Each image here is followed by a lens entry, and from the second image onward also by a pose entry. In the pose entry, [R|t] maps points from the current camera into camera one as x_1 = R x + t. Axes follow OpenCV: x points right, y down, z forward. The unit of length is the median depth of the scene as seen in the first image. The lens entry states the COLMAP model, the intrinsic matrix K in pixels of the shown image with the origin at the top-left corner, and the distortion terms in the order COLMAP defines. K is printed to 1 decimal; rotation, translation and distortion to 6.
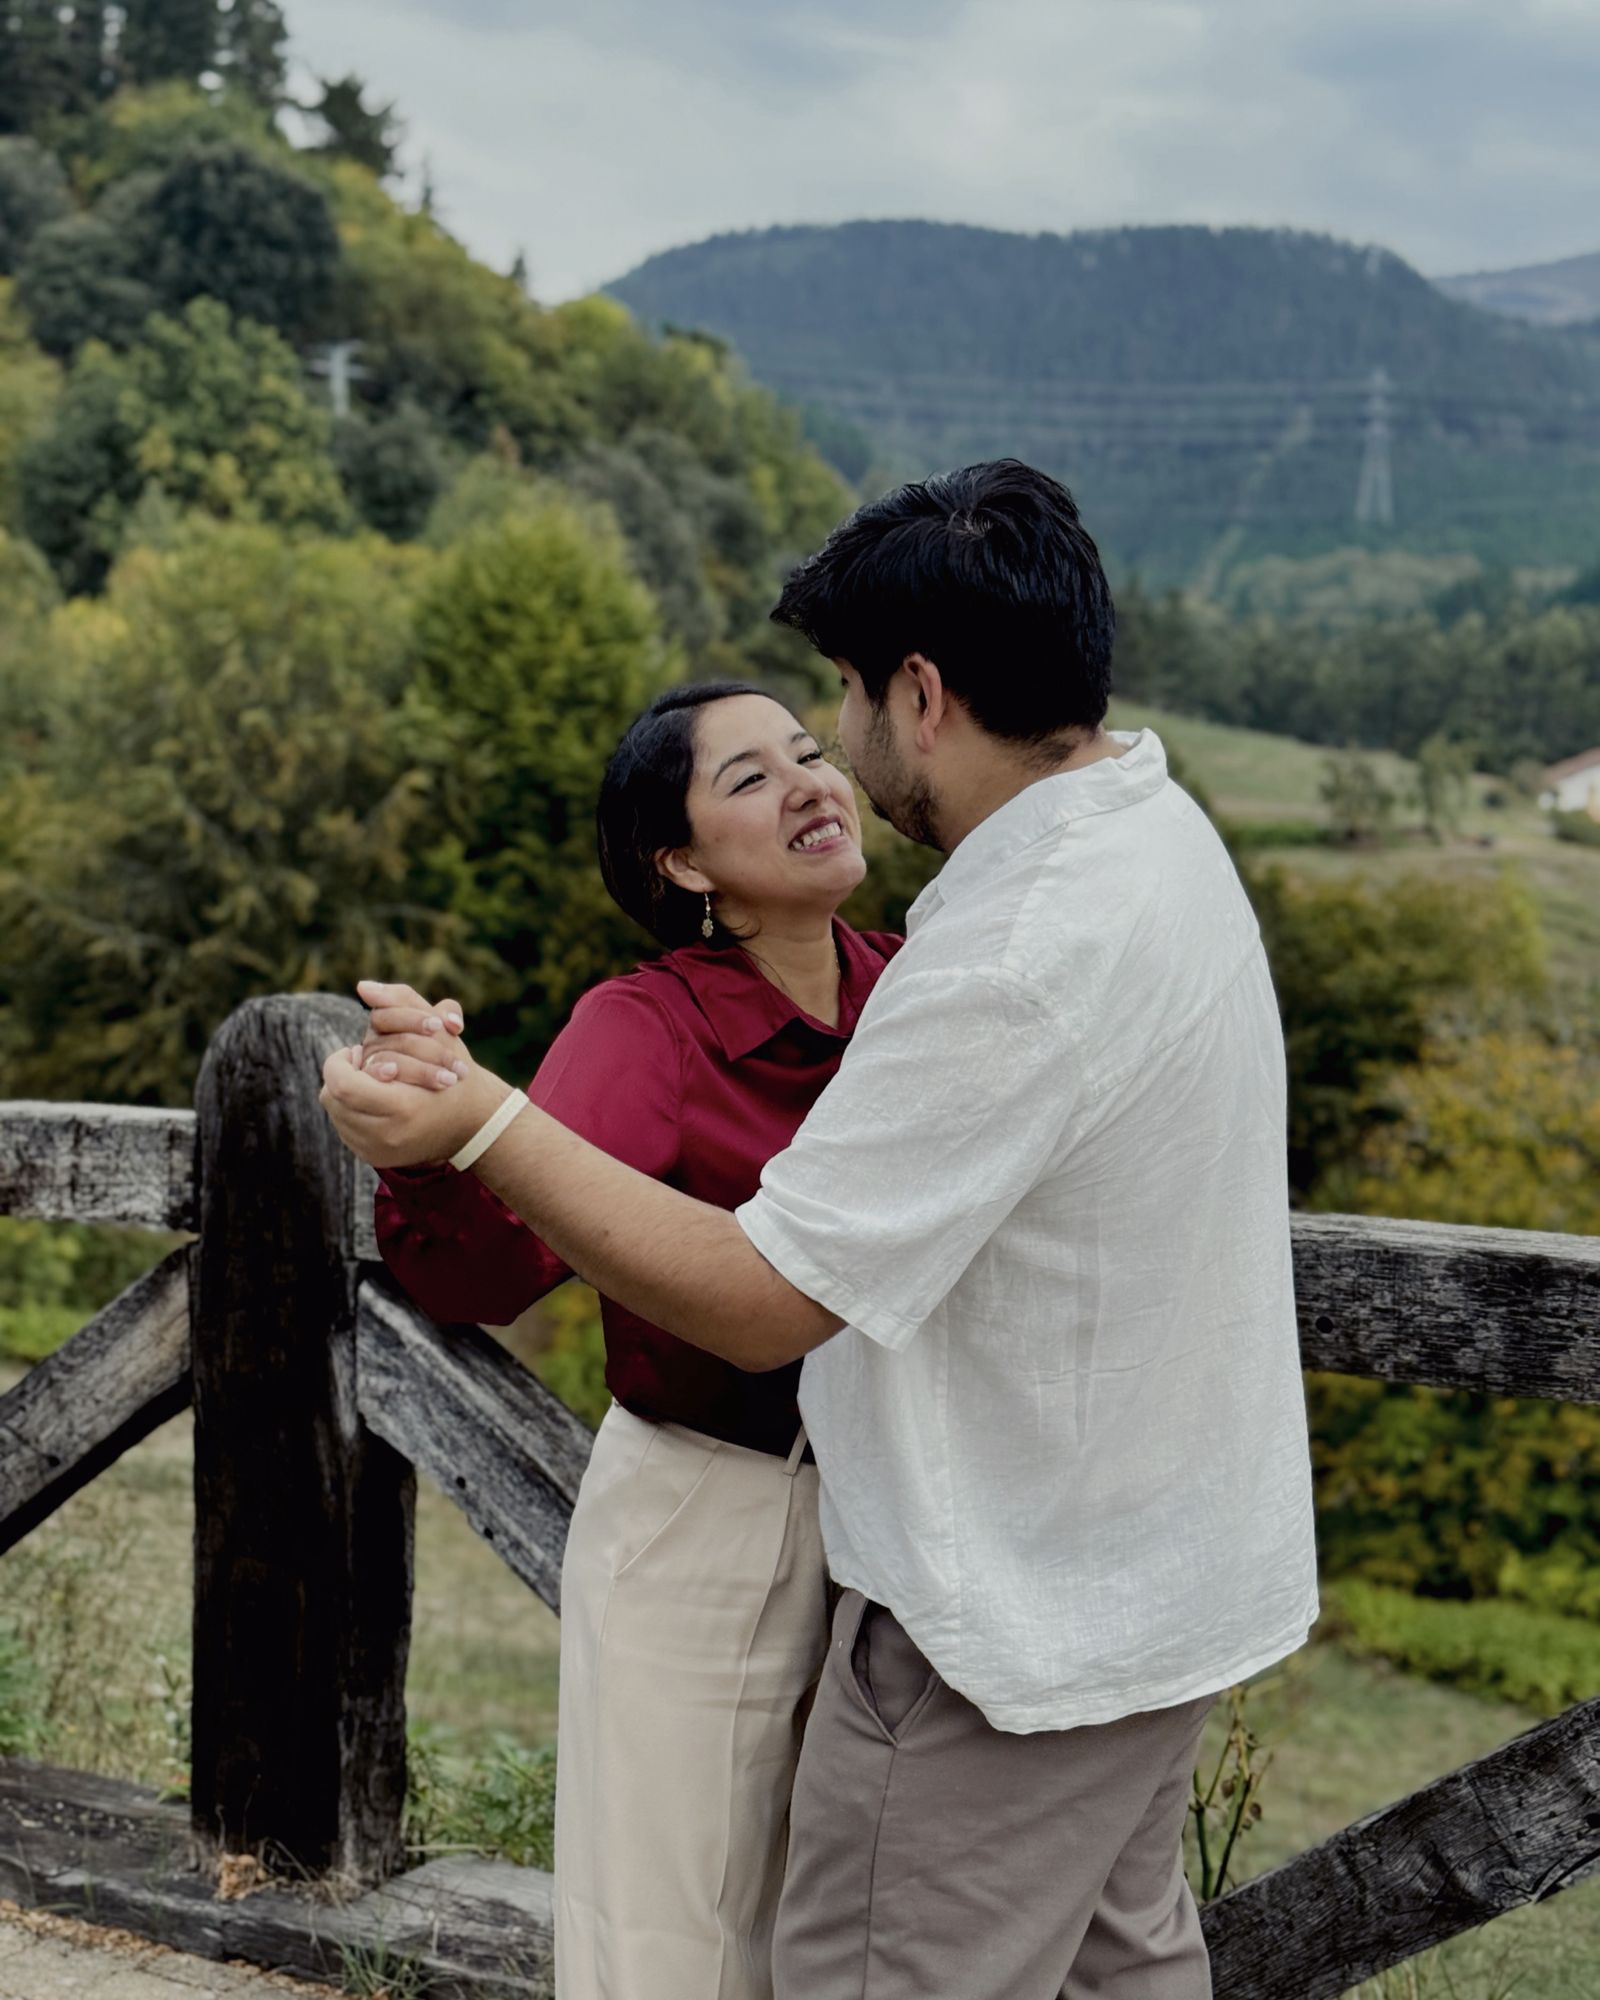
lens RADIAL K [[3382.6, 0, 800.0], [0, 3382.6, 1000.0], [0, 0, 1]] dist [0.213964, -0.687537]
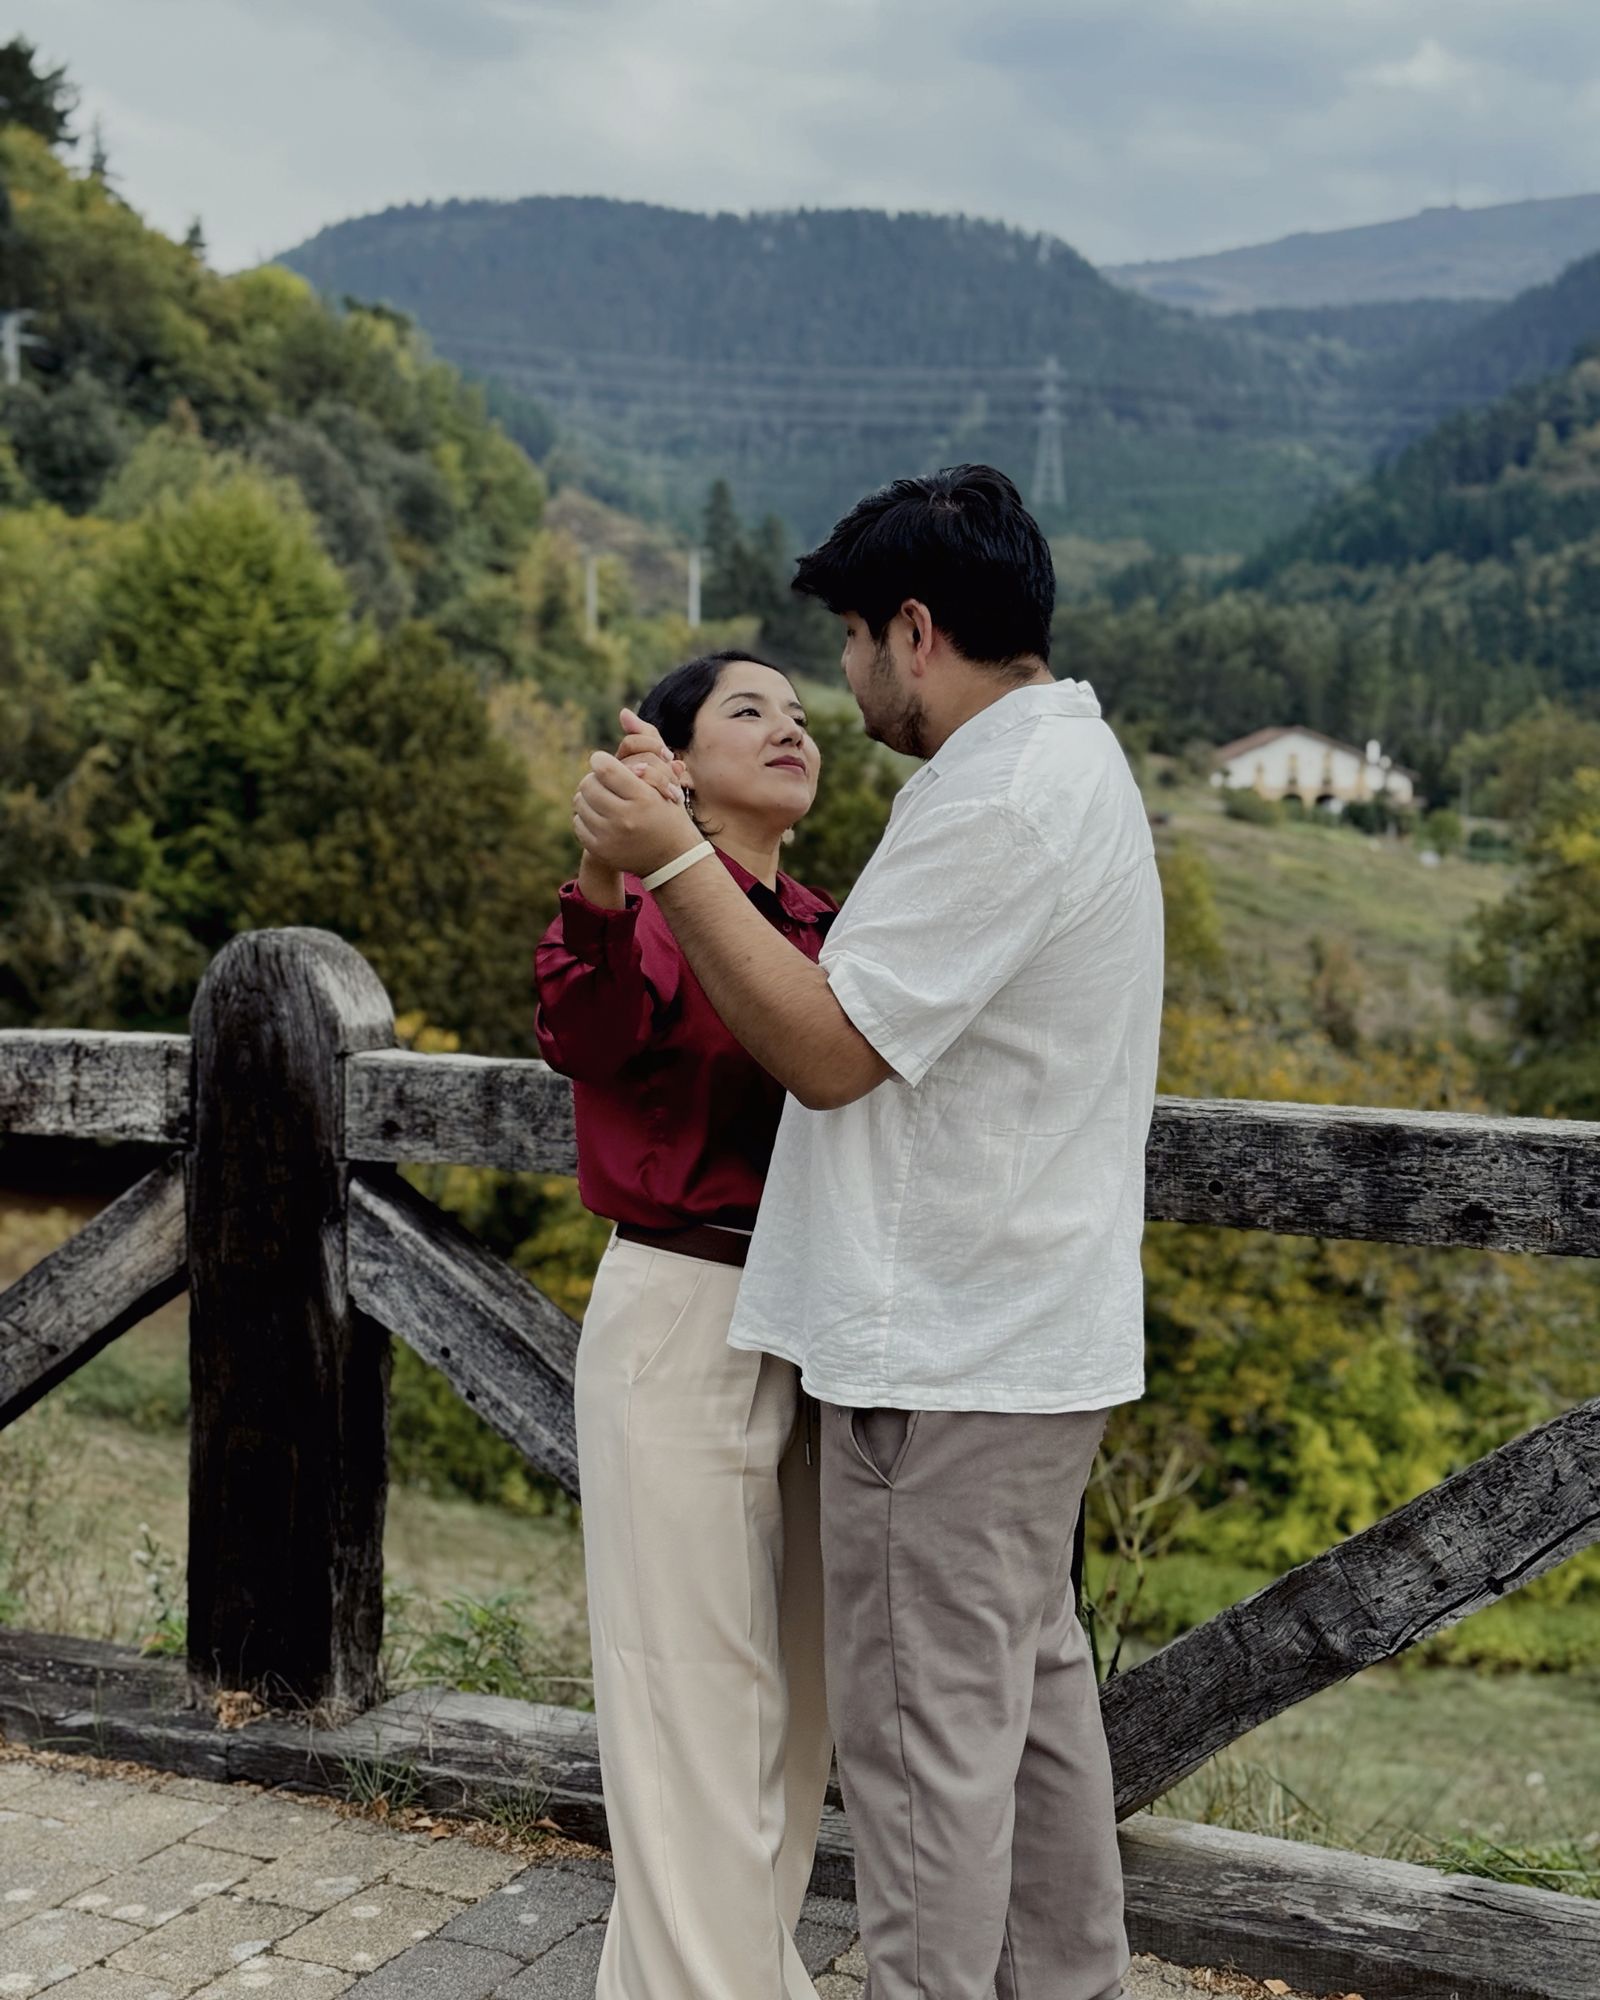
lens RADIAL K [[3566.7, 0, 800.0], [0, 3566.7, 1000.0], [0, 0, 1]] dist [0.204436, -0.384090]
pose [[0.993035, -0.007452, 0.117583, -0.113914], [0.007410, 0.999972, 0.000795, 0.021719], [-0.117586, 0.000082, 0.993063, -0.195626]]
